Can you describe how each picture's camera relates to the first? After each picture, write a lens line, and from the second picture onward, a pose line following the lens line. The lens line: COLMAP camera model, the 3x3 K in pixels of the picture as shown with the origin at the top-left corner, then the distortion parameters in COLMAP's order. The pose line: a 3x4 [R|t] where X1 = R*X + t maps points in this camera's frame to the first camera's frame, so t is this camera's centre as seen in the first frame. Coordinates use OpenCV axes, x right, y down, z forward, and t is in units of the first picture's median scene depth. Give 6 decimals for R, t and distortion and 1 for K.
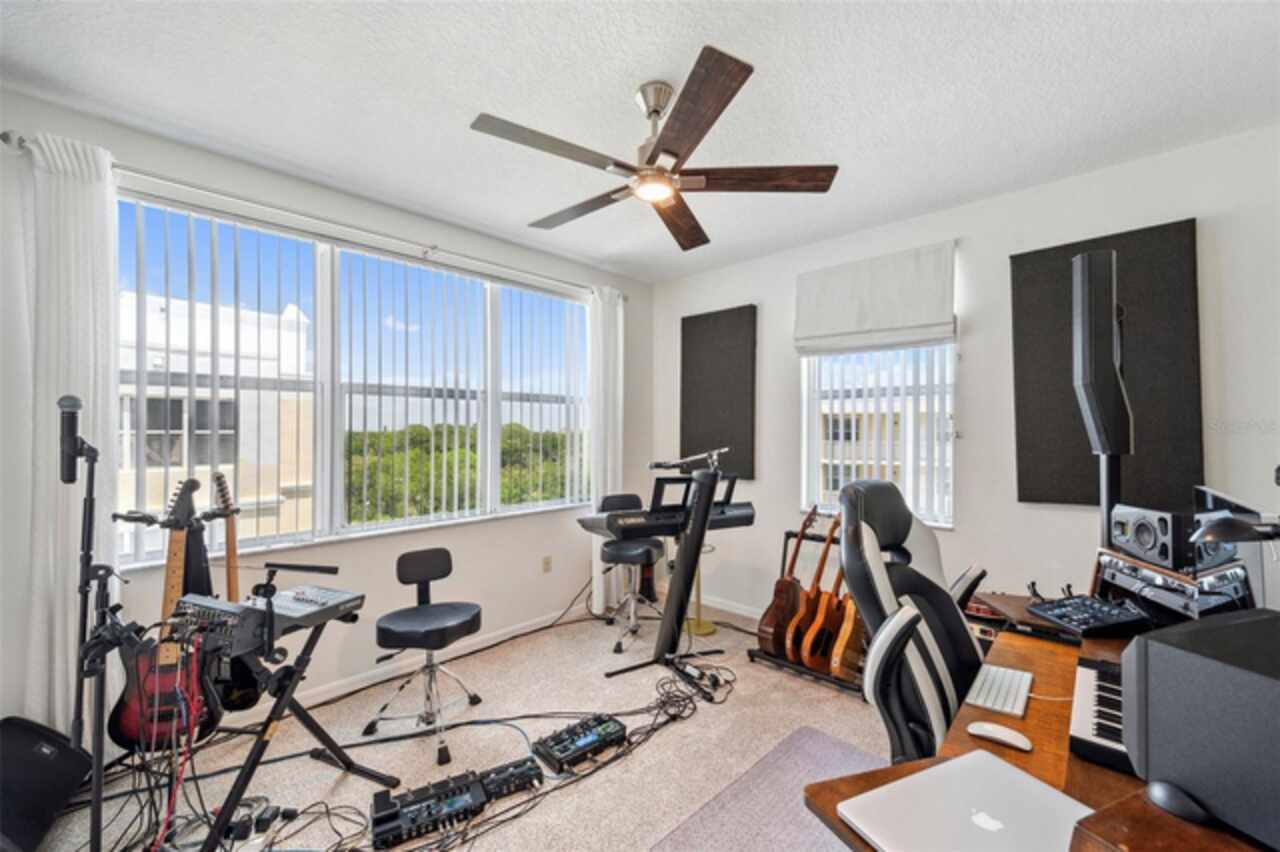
lens RADIAL K [[508.6, 0, 642.6], [0, 508.6, 428.9], [0, 0, 1]] dist [-0.000718, 0.000038]
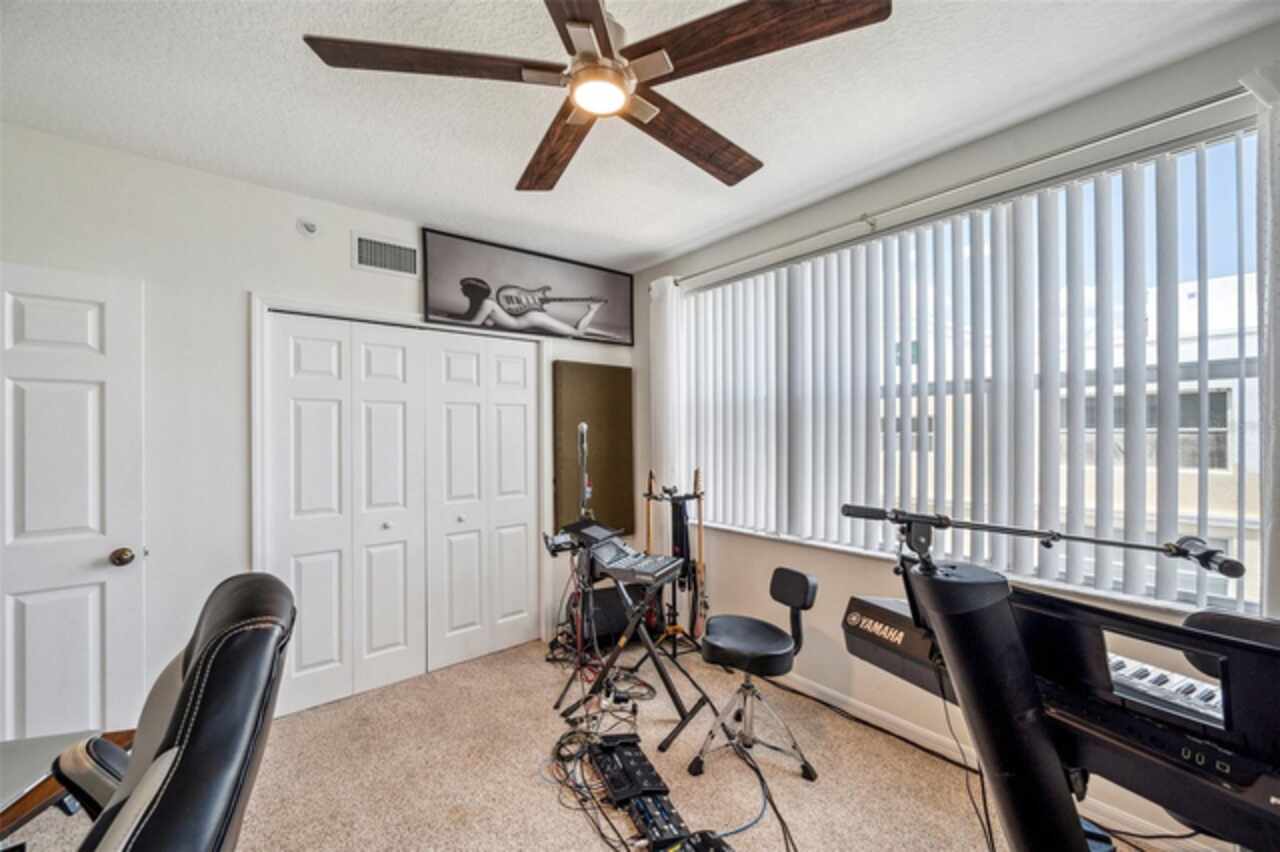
lens RADIAL K [[508.6, 0, 642.6], [0, 508.6, 428.9], [0, 0, 1]] dist [-0.000718, 0.000038]
pose [[-0.143686, 0.000979, -0.989623, 0.432428], [0.009448, 0.999955, -0.000383, -0.017692], [0.989578, -0.009405, -0.143689, 0.737874]]
